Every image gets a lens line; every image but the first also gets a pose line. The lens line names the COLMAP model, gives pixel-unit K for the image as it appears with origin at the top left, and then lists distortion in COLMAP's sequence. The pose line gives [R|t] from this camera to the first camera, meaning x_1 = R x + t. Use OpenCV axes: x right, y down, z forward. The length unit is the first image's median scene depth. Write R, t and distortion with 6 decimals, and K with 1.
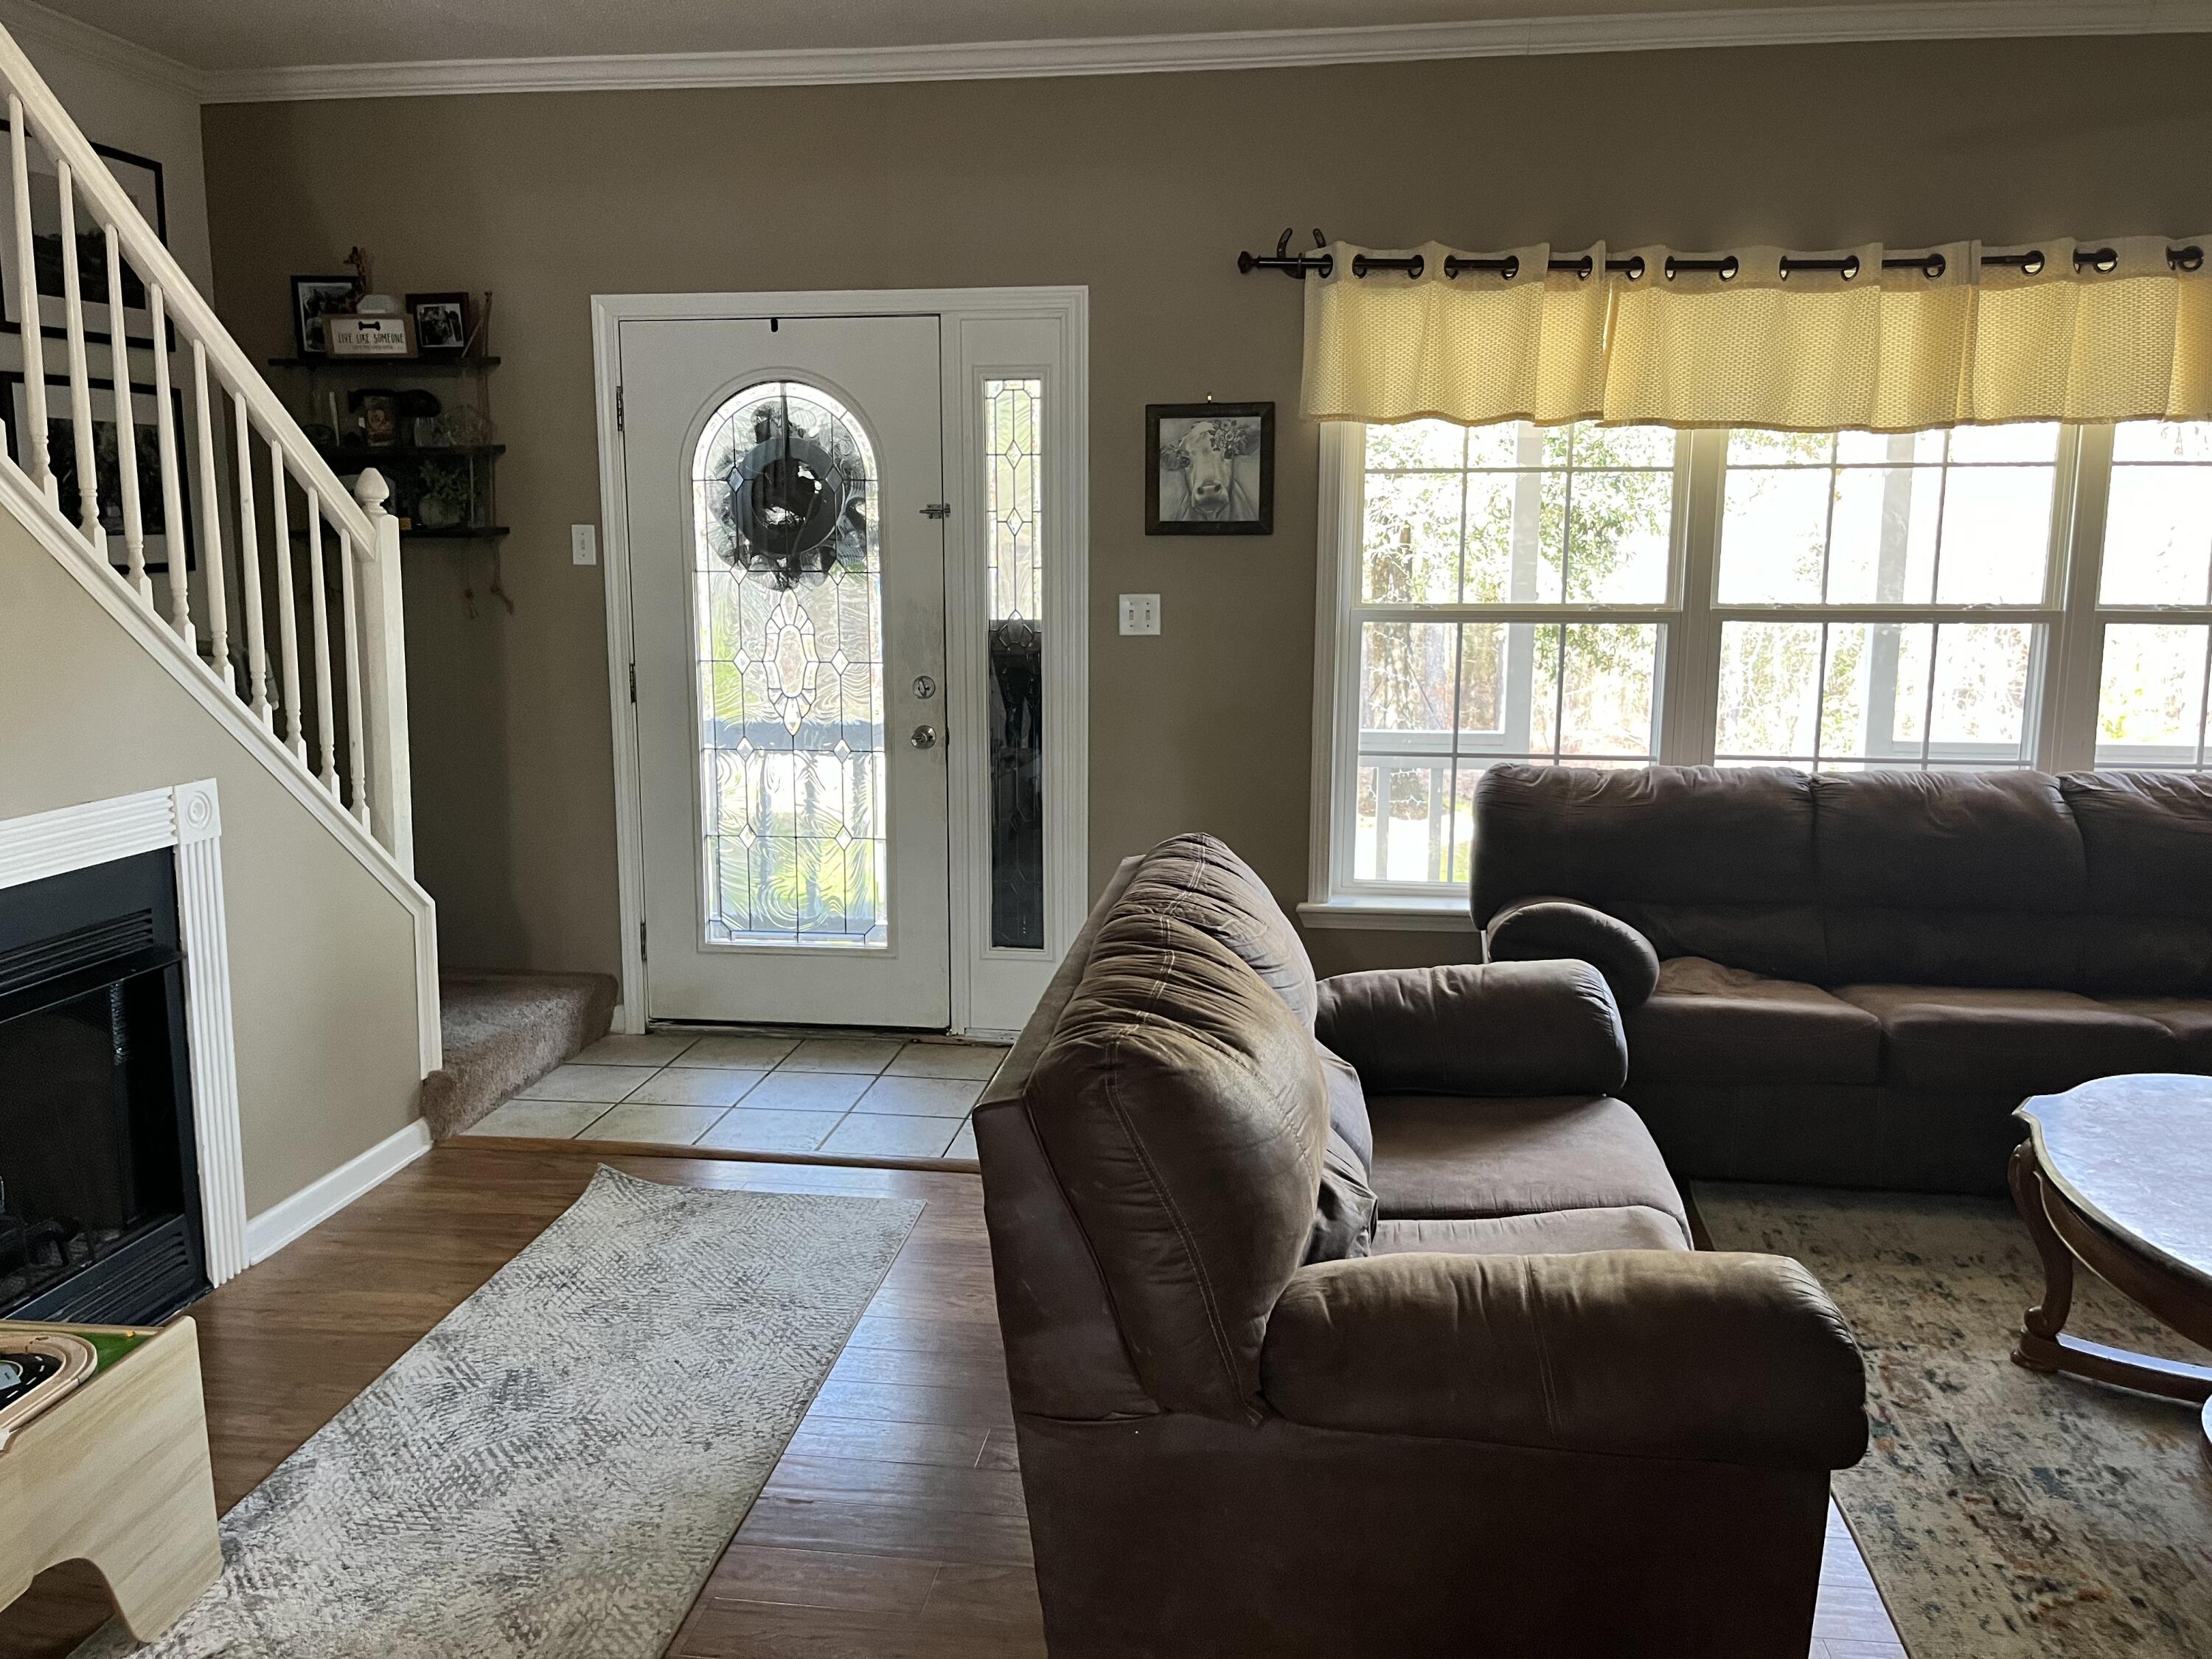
lens RADIAL K [[1666.3, 0, 1100.9], [0, 1666.3, 820.7], [0, 0, 1]] dist [0.065138, -0.088100]
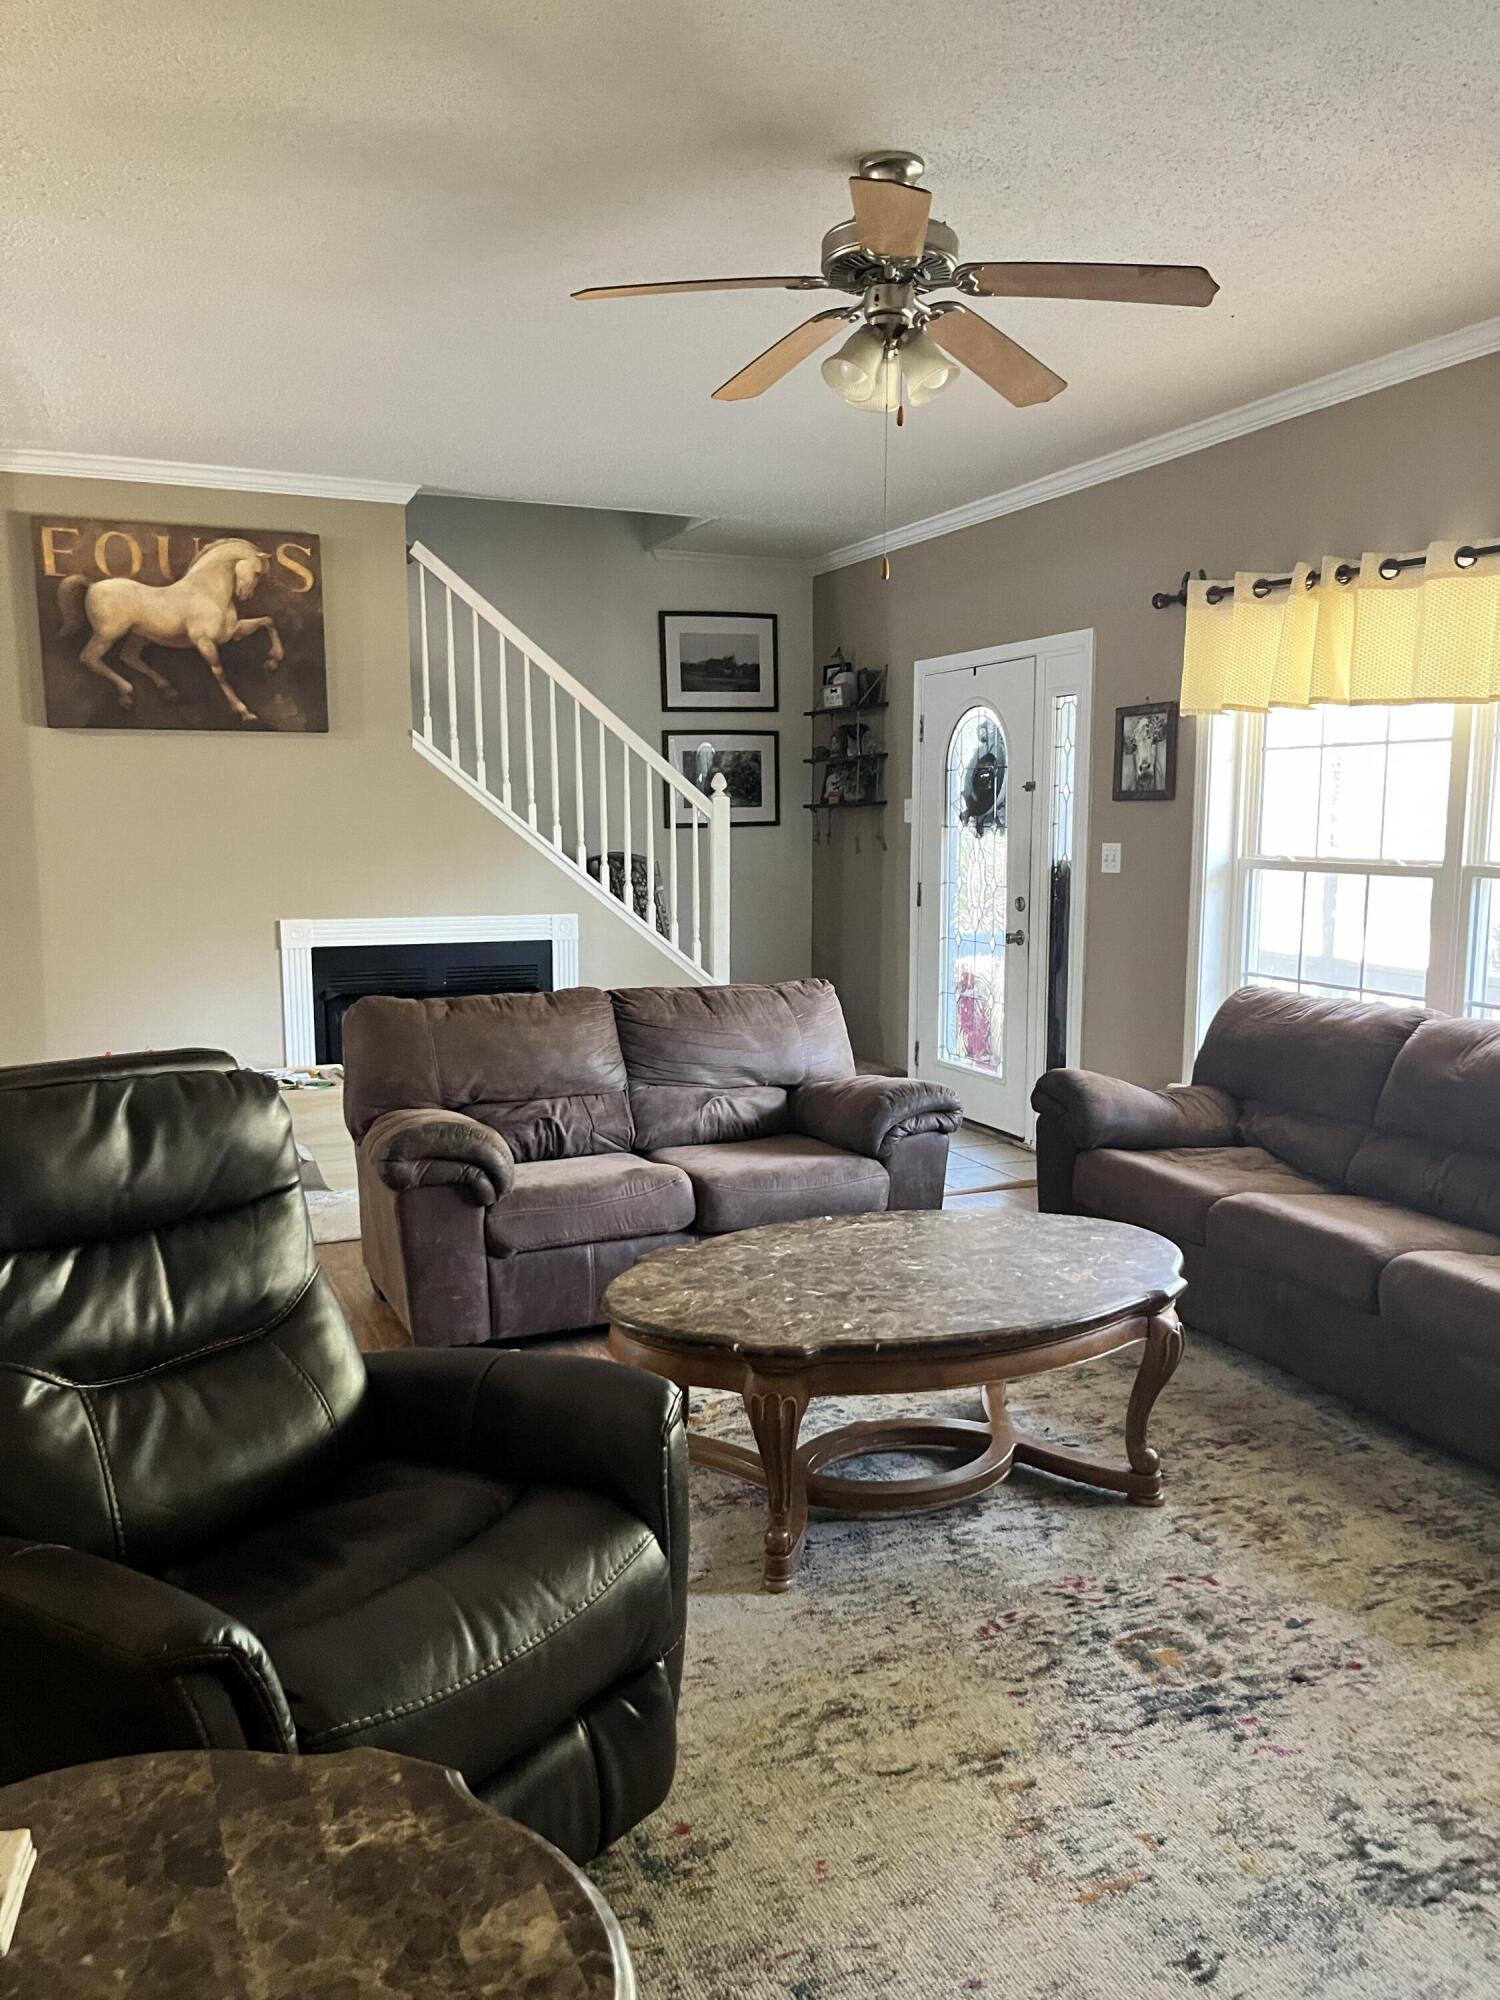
lens RADIAL K [[1506.6, 0, 796.2], [0, 1506.6, 1046.0], [0, 0, 1]] dist [0.065138, -0.088100]
pose [[0.541337, 0.127035, -0.831153, 0.972775], [-0.136440, 0.988691, 0.062249, -0.010806], [0.829661, 0.079705, 0.552548, 0.097533]]
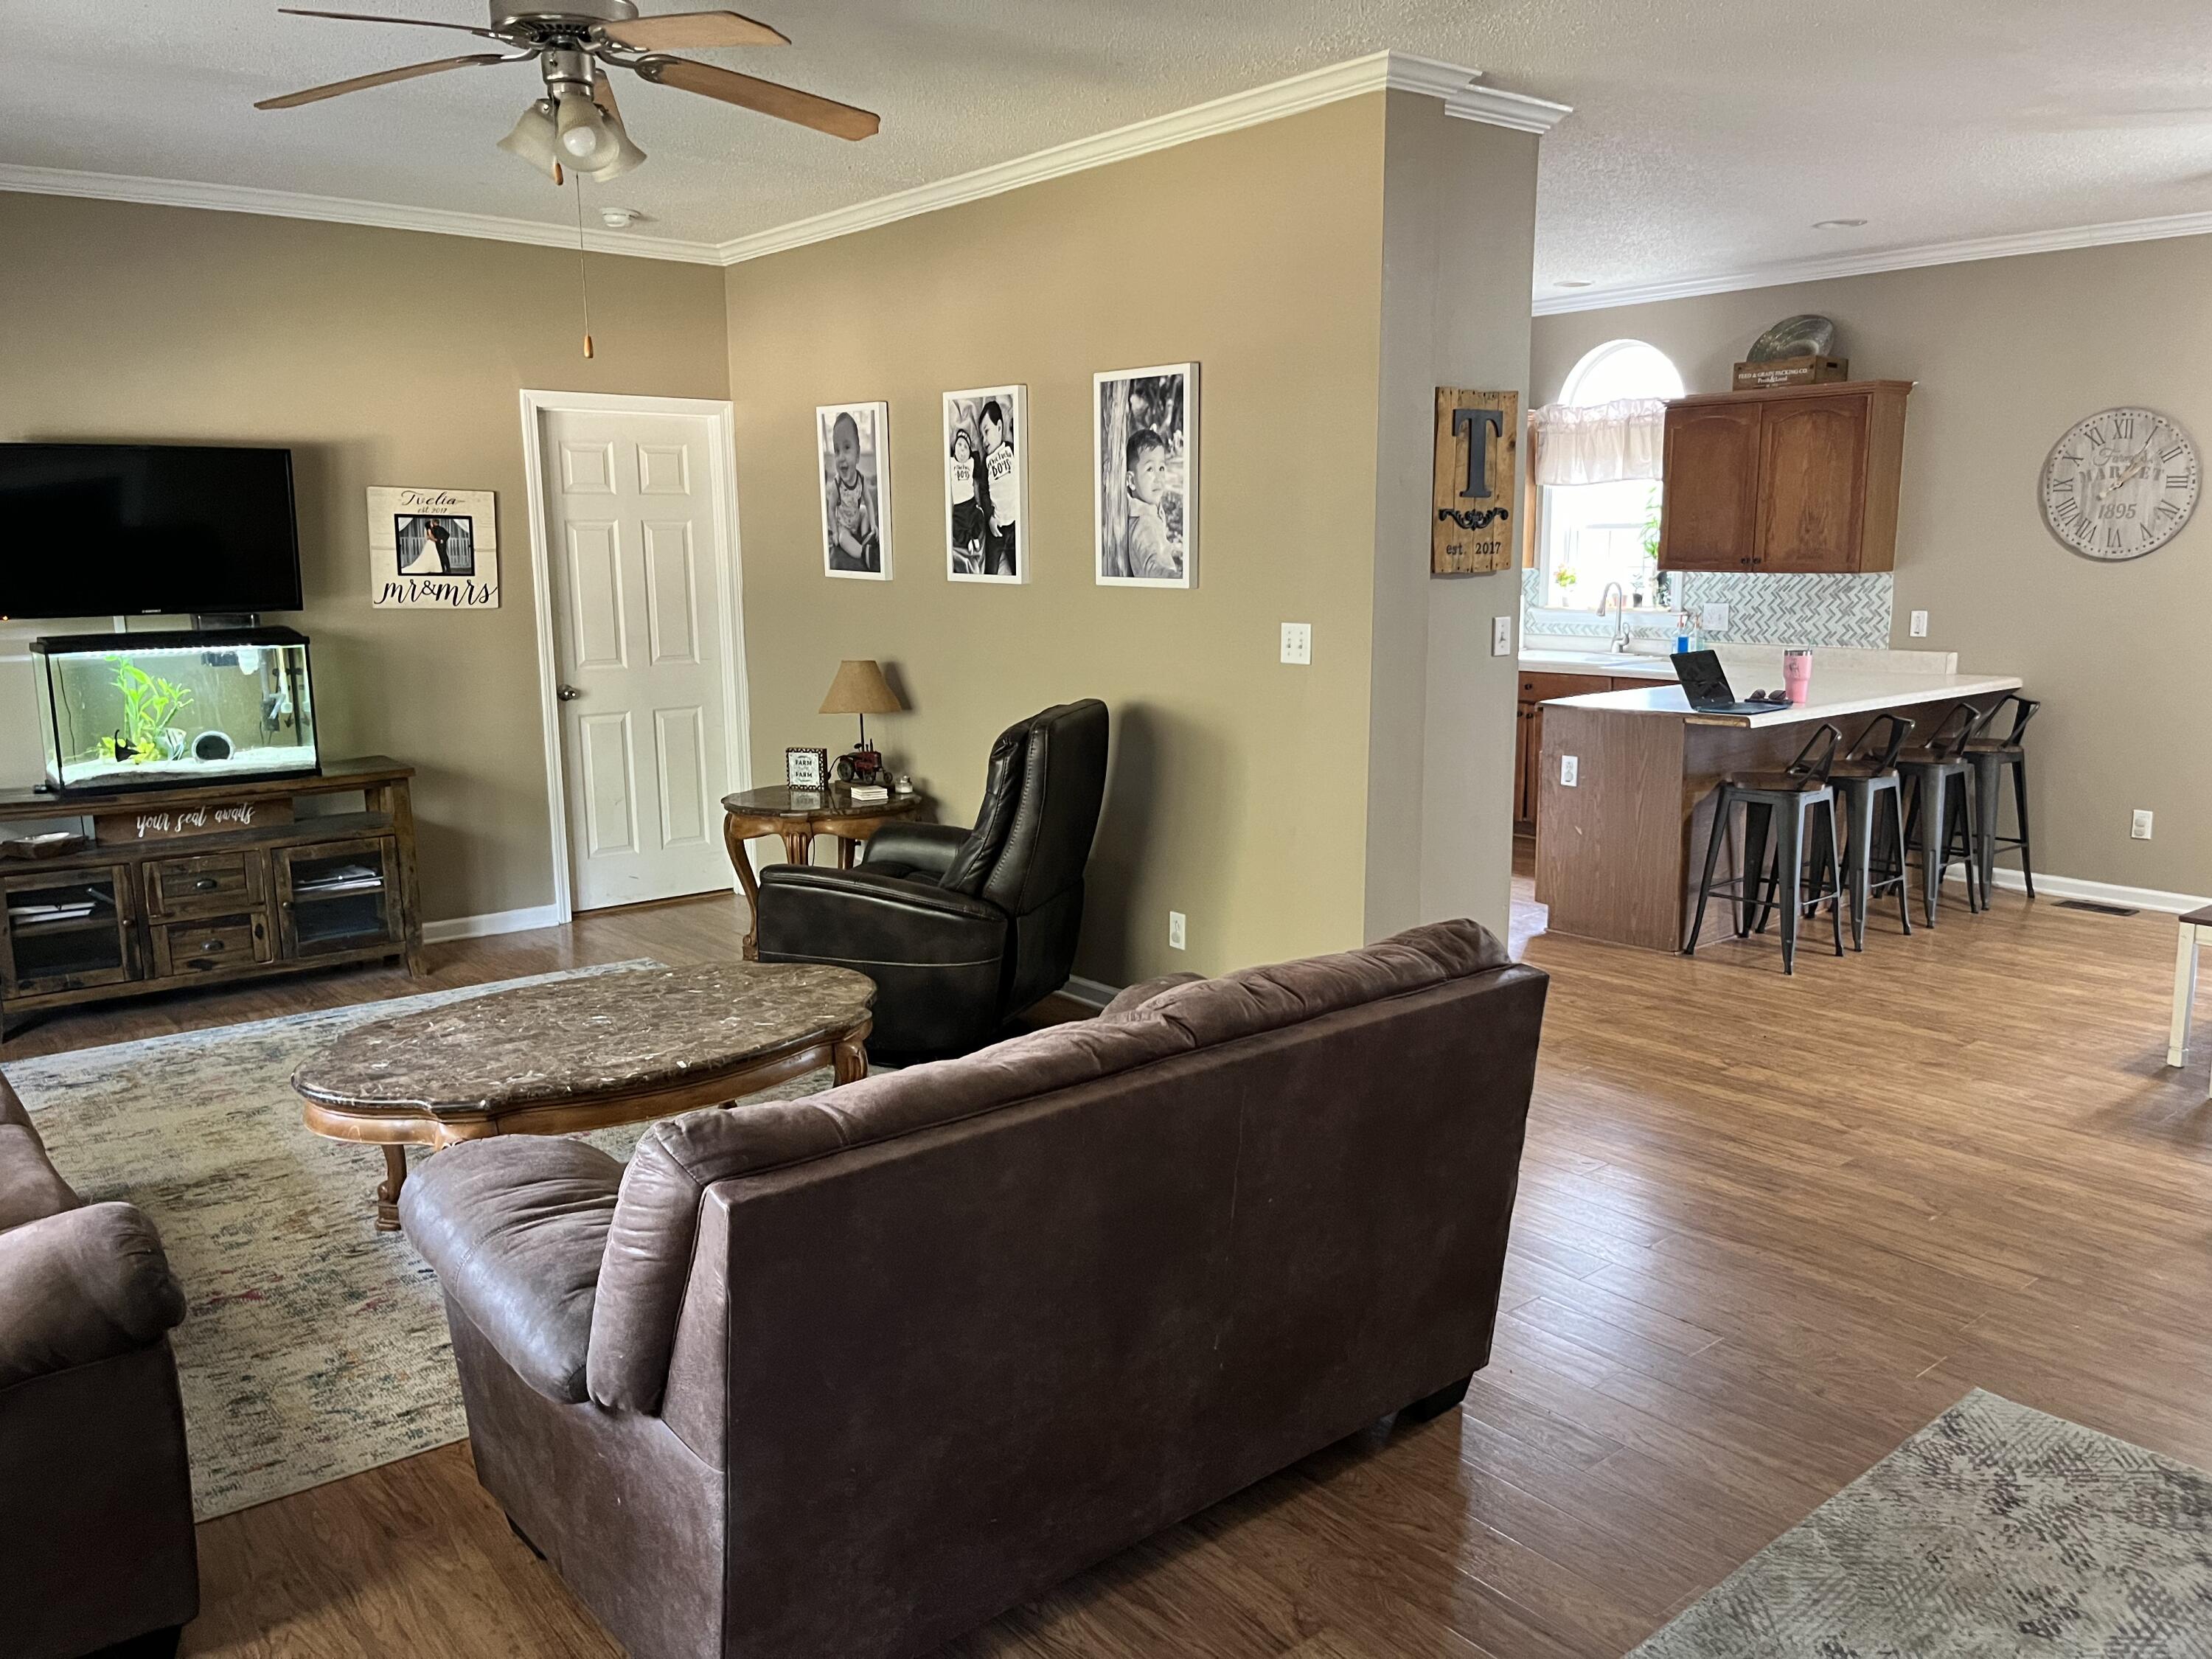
lens RADIAL K [[1666.3, 0, 1117.1], [0, 1666.3, 838.8], [0, 0, 1]] dist [0.065138, -0.088100]
pose [[-0.741291, -0.112035, 0.661767, -0.328173], [0.116264, 0.949631, 0.291005, -0.175745], [-0.661037, 0.292659, -0.690927, 0.936400]]
